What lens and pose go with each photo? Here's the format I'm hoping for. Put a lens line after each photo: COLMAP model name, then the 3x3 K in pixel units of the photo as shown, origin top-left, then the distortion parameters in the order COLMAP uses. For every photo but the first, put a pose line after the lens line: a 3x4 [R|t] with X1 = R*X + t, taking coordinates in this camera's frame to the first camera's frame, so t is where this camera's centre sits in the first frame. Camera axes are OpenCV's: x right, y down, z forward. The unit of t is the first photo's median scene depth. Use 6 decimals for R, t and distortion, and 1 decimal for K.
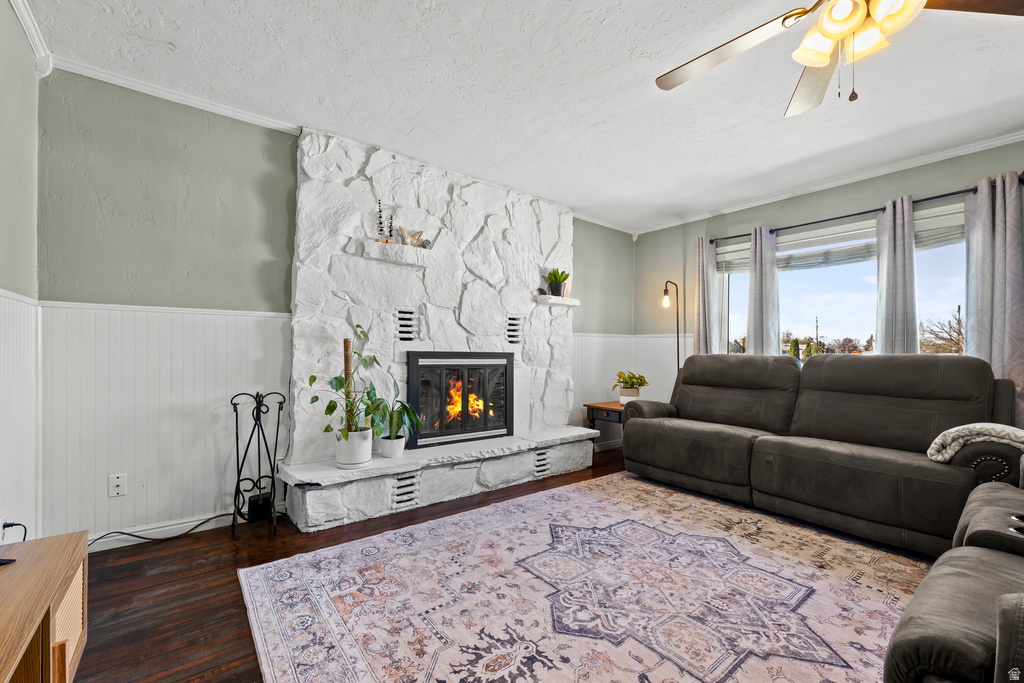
lens RADIAL K [[430.1, 0, 507.9], [0, 430.1, 346.4], [0, 0, 1]] dist [-0.001628, -0.000334]
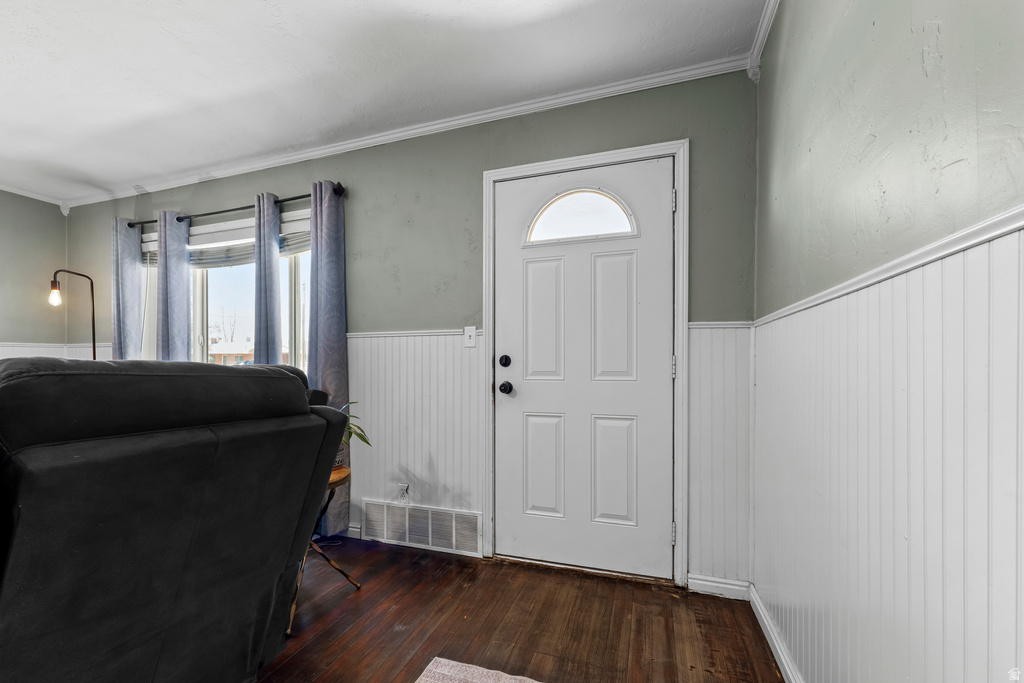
lens RADIAL K [[430.1, 0, 530.9], [0, 430.1, 362.8], [0, 0, 1]] dist [-0.001628, -0.000334]
pose [[0.824338, -0.015850, 0.565876, 1.055064], [0.010481, 0.999864, 0.012738, 0.009568], [-0.566001, -0.004569, 0.824392, -0.101462]]
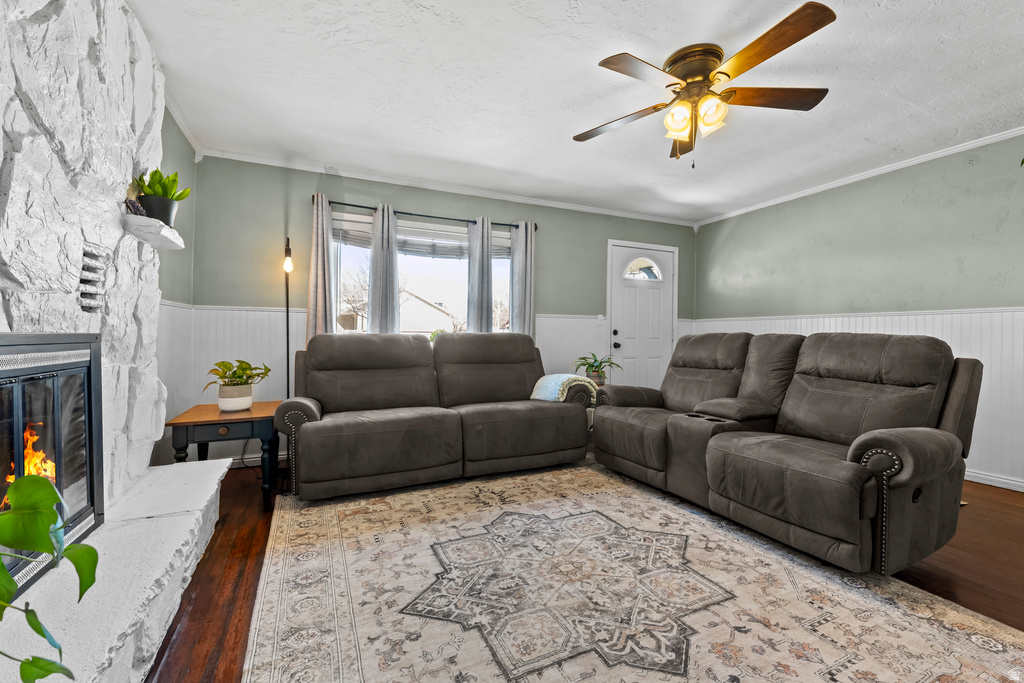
lens RADIAL K [[430.1, 0, 514.3], [0, 430.1, 334.5], [0, 0, 1]] dist [-0.001628, -0.000334]
pose [[0.211123, -0.010469, 0.977403, -0.493400], [-0.014425, 0.999800, 0.013825, 0.005317], [-0.977353, -0.017018, 0.210930, 0.759088]]
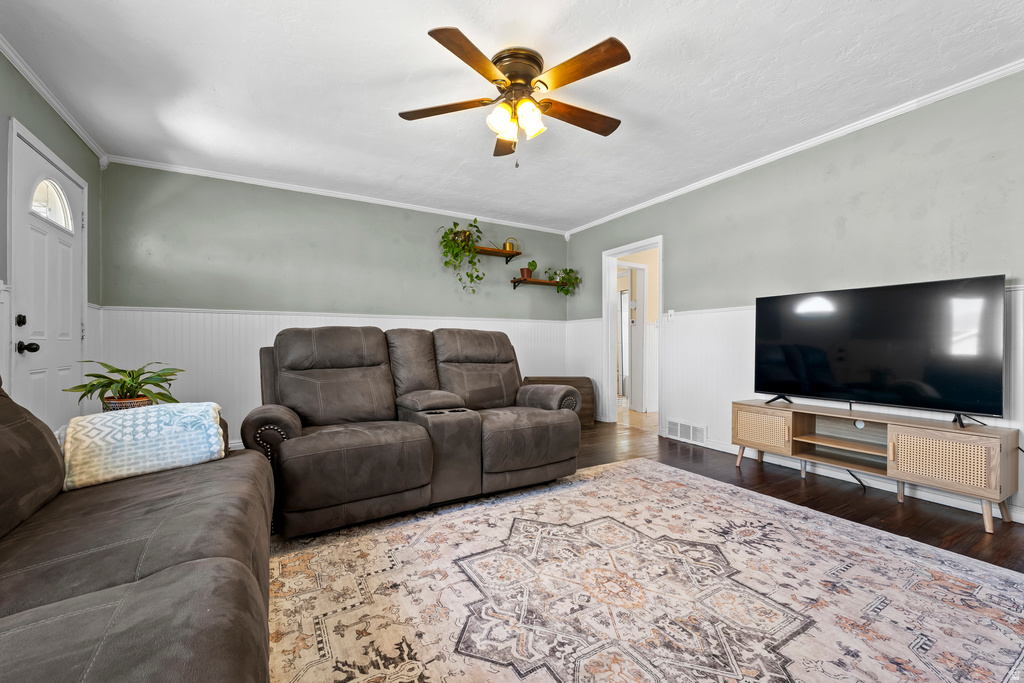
lens RADIAL K [[414.6, 0, 511.8], [0, 414.6, 345.1], [0, 0, 1]] dist [0.003462, -0.001213]
pose [[-0.992577, -0.013435, 0.120871, 0.369451], [-0.014017, 0.999894, -0.003972, 0.060178], [-0.120805, -0.005637, -0.992660, 1.497427]]
